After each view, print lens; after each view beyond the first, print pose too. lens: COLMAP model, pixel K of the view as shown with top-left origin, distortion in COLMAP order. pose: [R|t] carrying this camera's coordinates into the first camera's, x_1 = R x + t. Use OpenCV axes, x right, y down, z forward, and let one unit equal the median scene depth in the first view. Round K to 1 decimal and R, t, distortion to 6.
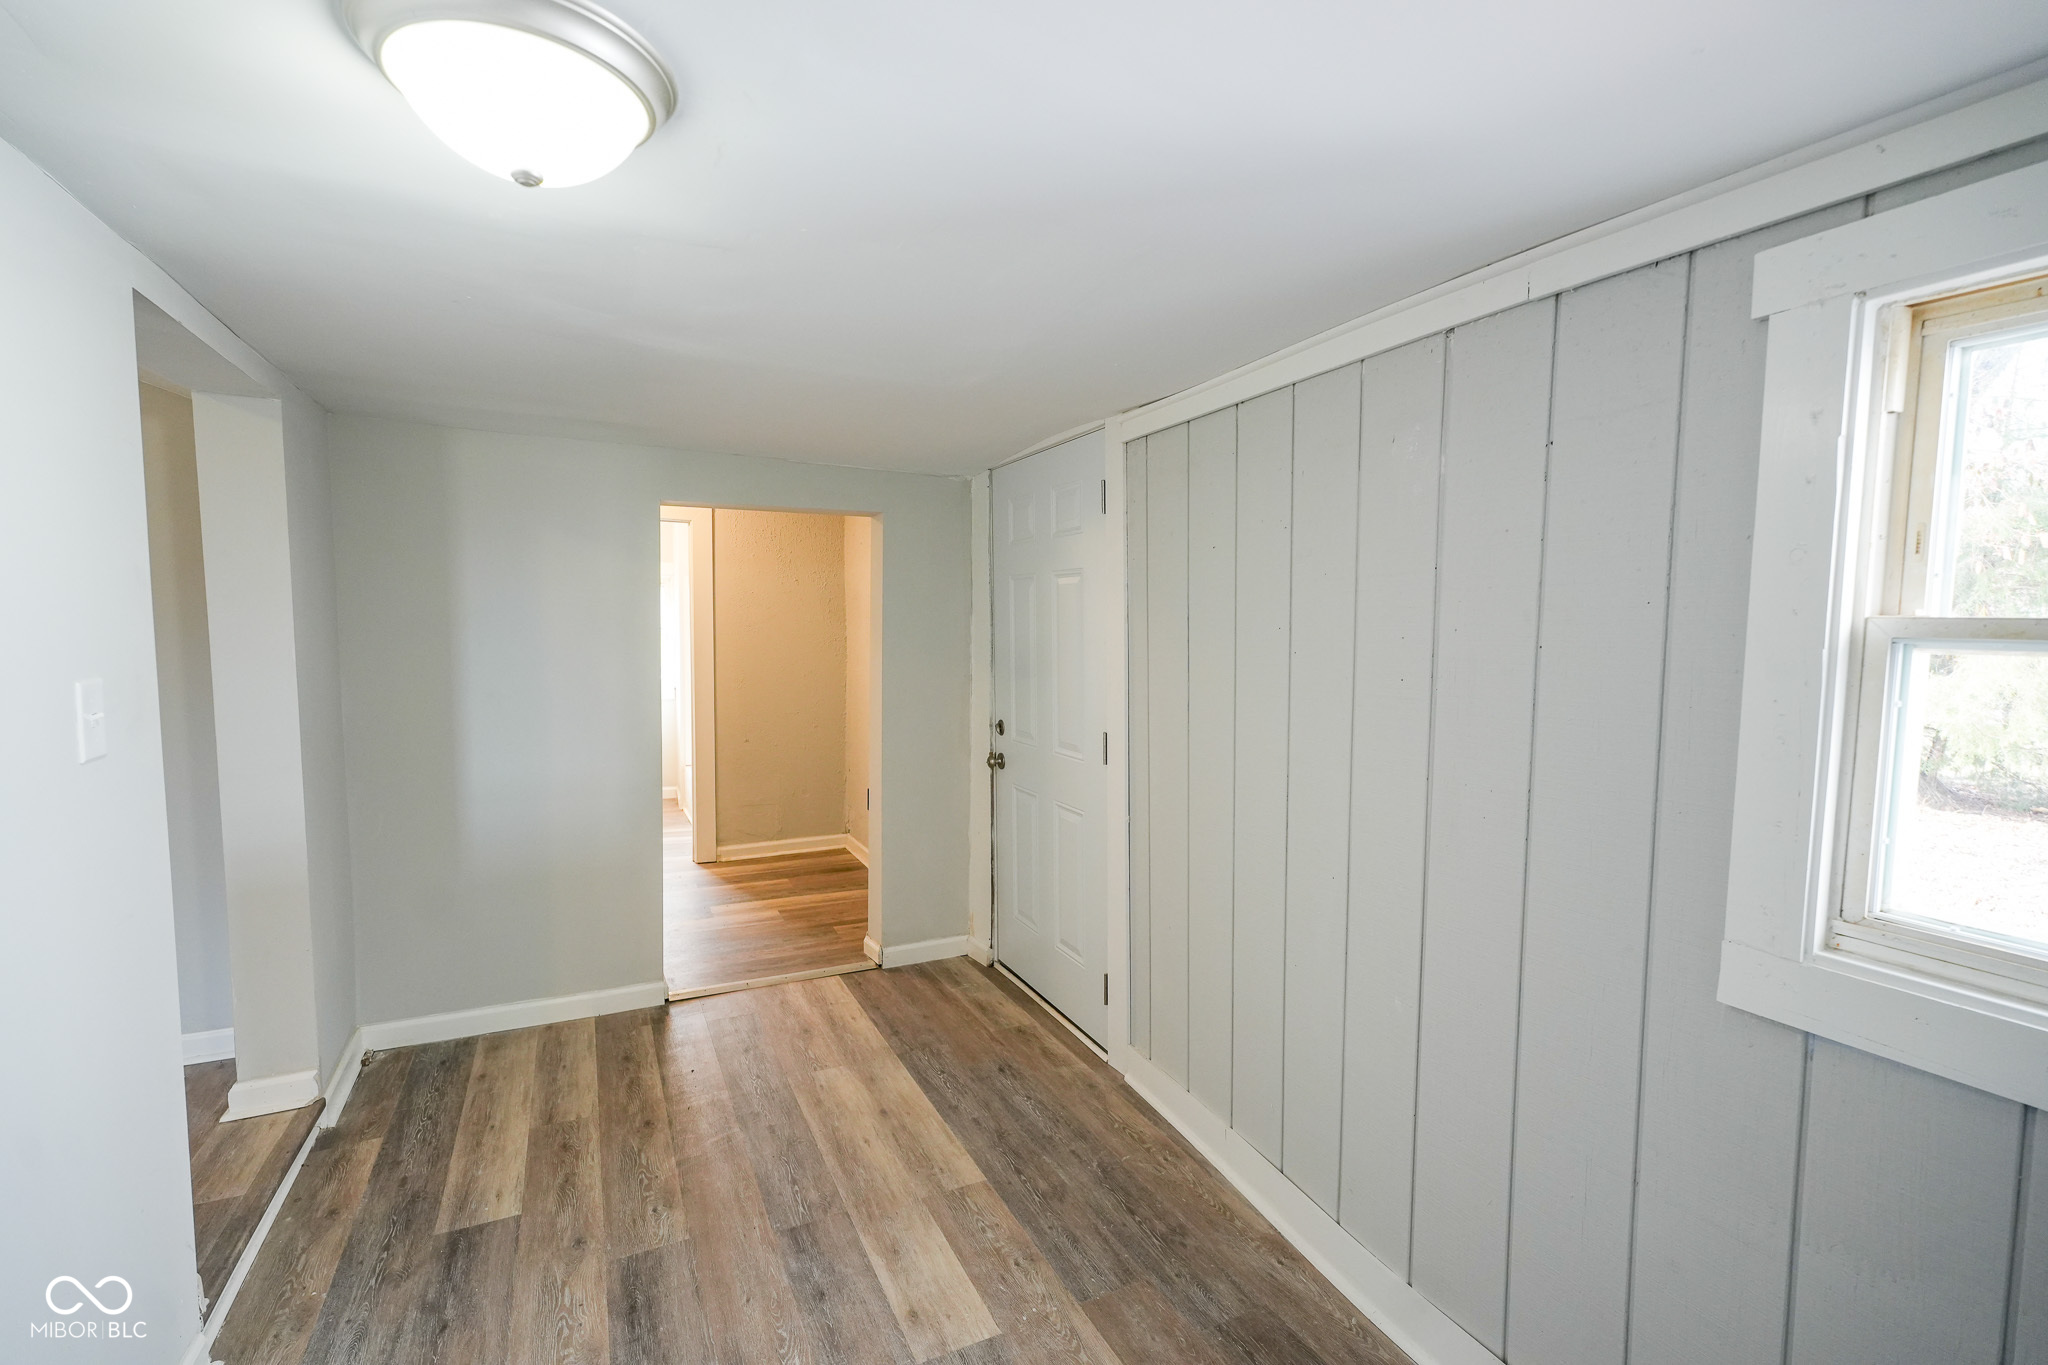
lens RADIAL K [[907.0, 0, 1017.7], [0, 907.0, 682.5], [0, 0, 1]] dist [0.000610, 0.000591]
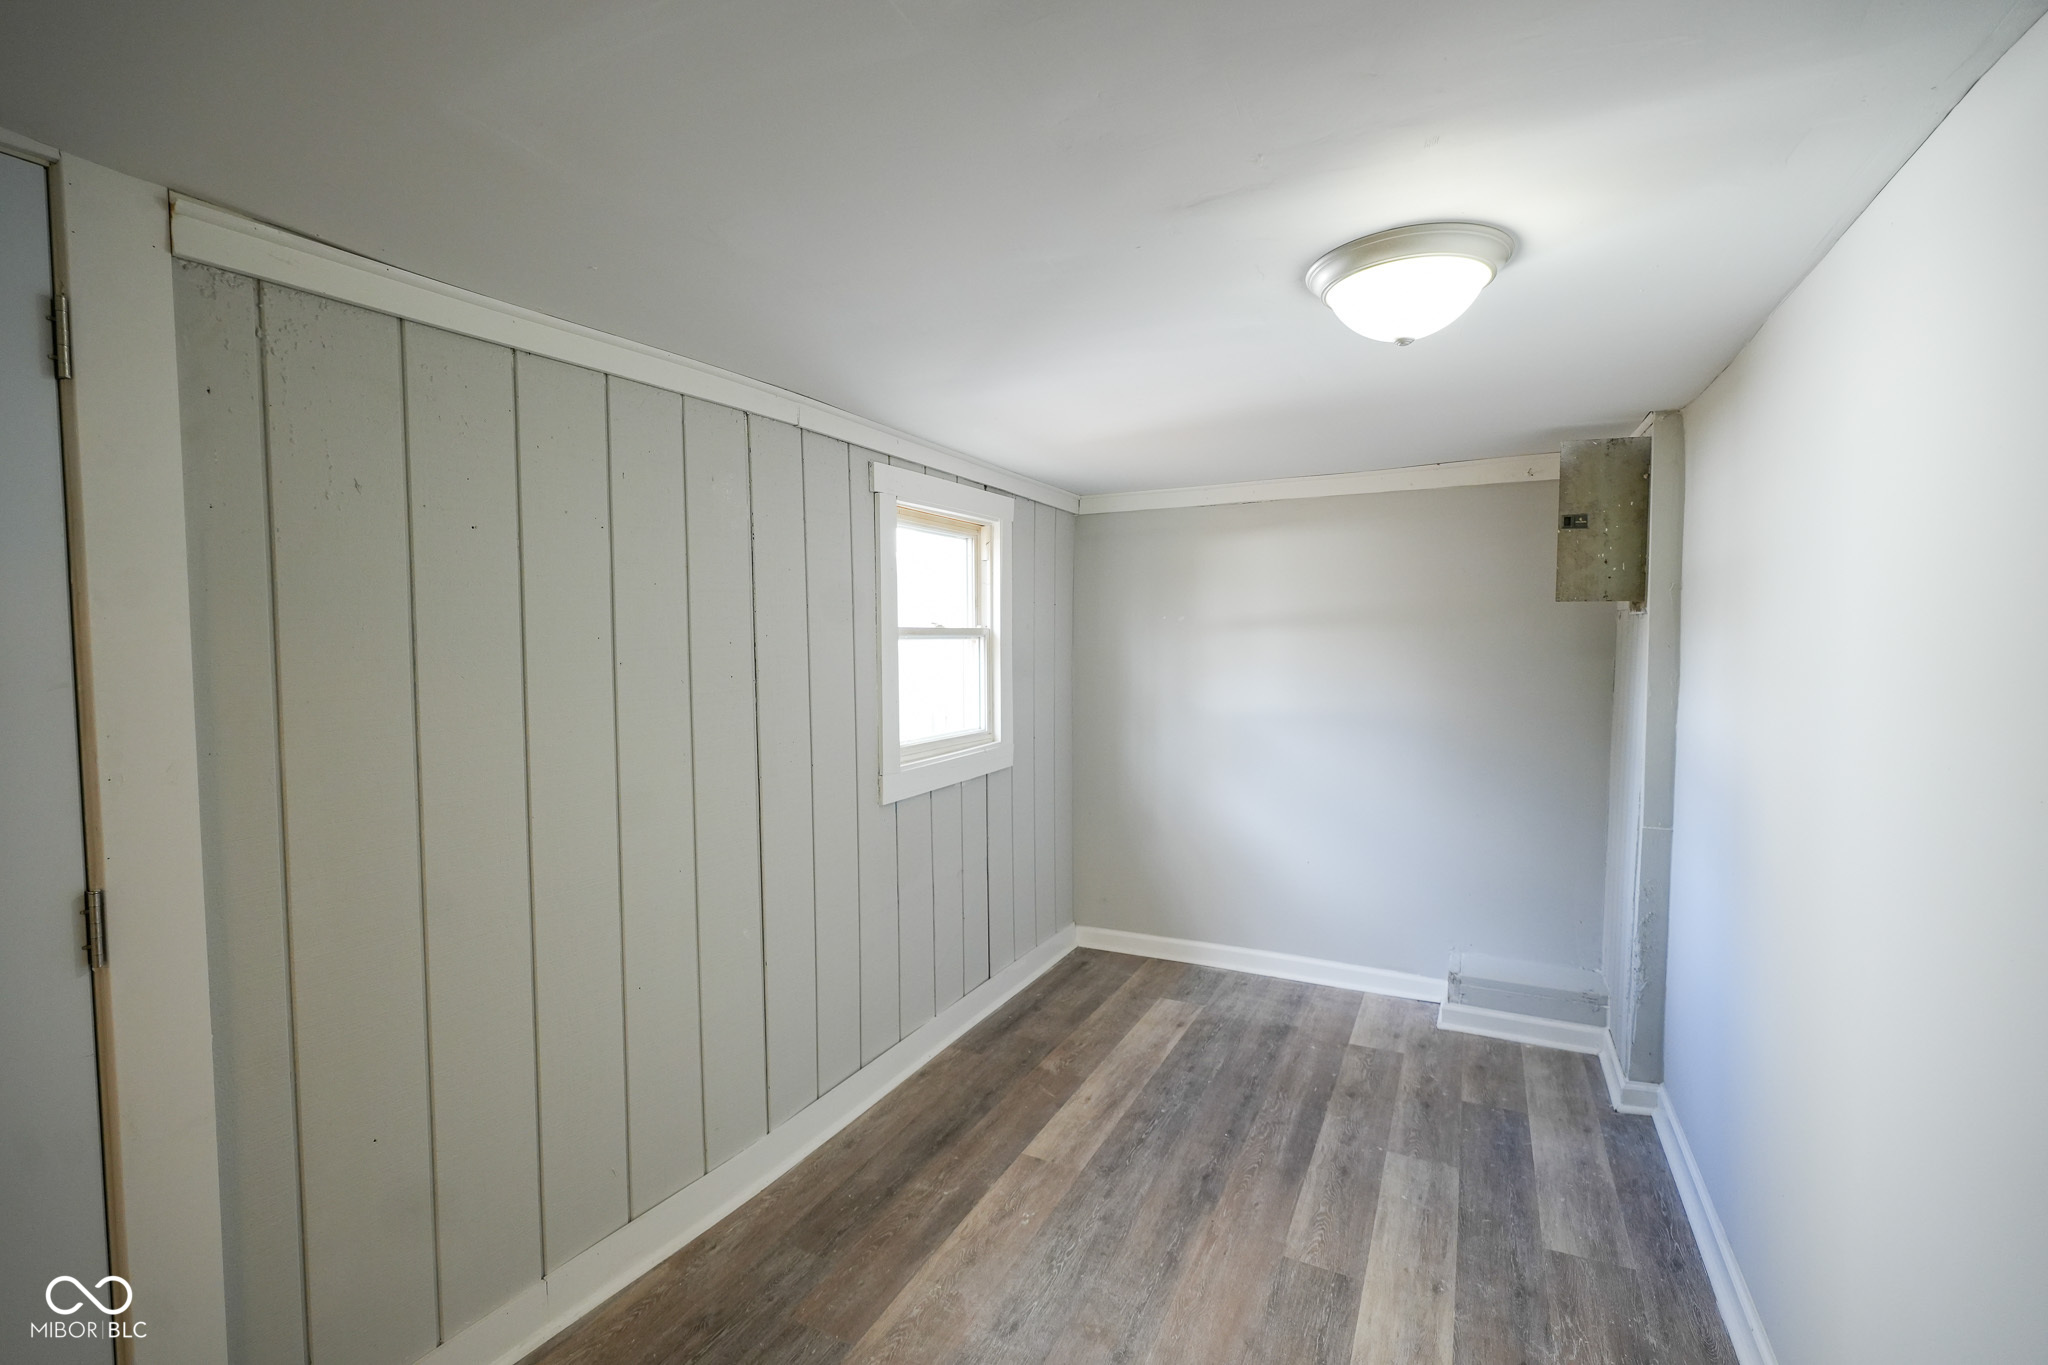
lens RADIAL K [[907.0, 0, 1017.7], [0, 907.0, 682.5], [0, 0, 1]] dist [0.000610, 0.000591]
pose [[-0.605951, -0.046914, 0.794117, -0.615897], [0.054308, 0.993491, 0.100132, -0.074272], [-0.793646, 0.103802, -0.599459, 1.104602]]
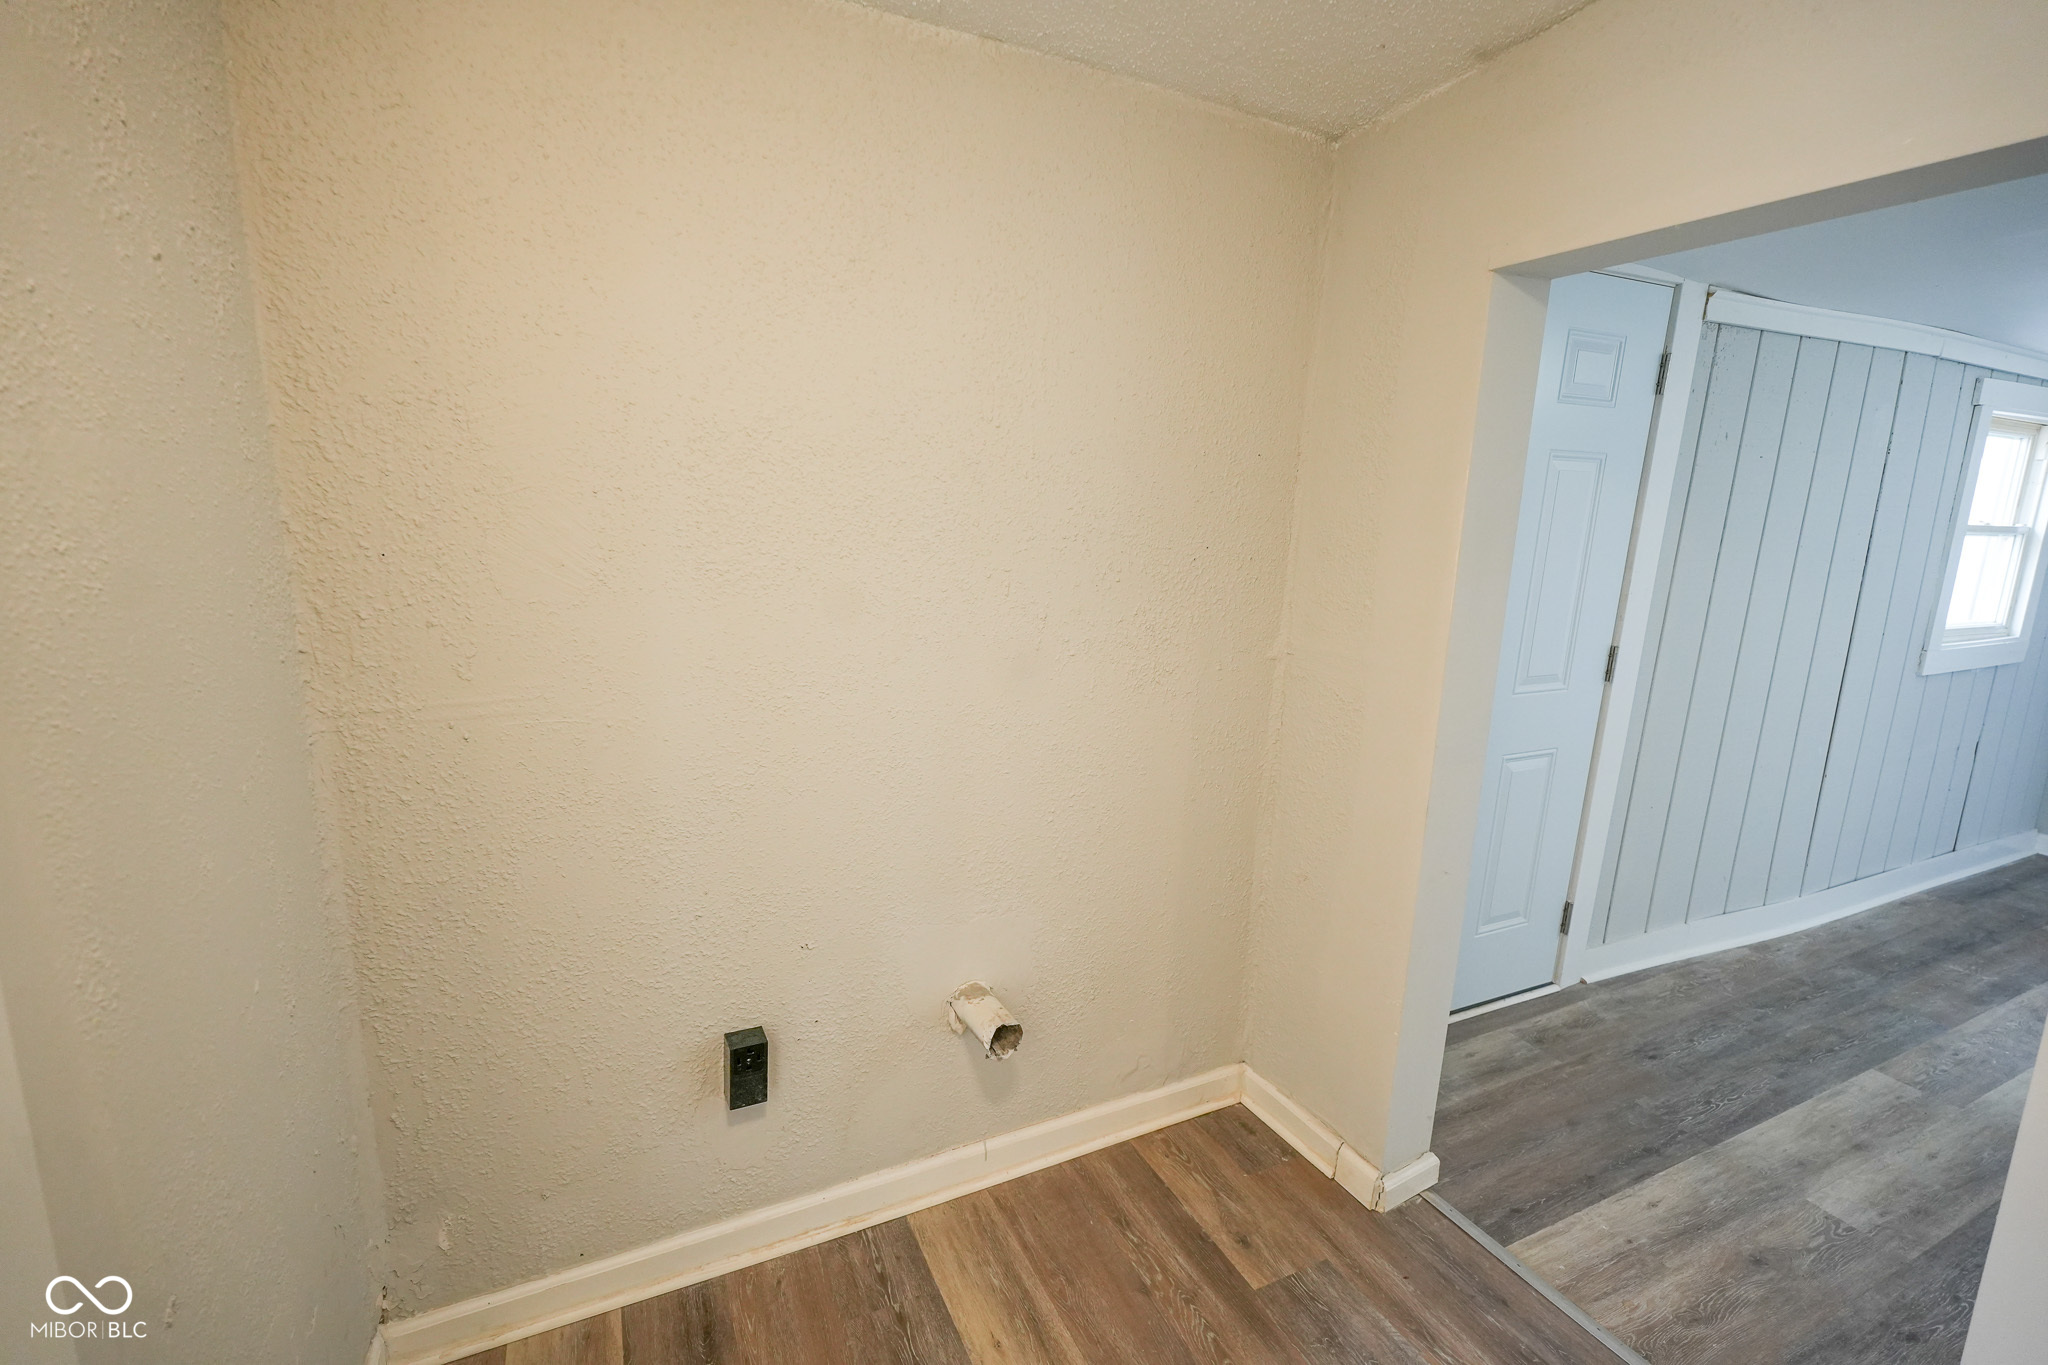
lens RADIAL K [[907.0, 0, 1017.7], [0, 907.0, 682.5], [0, 0, 1]] dist [0.000610, 0.000591]
pose [[0.002626, -0.201307, 0.979525, -0.963408], [0.041573, 0.978703, 0.201027, -0.137867], [-0.999132, 0.040194, 0.010939, 1.936405]]
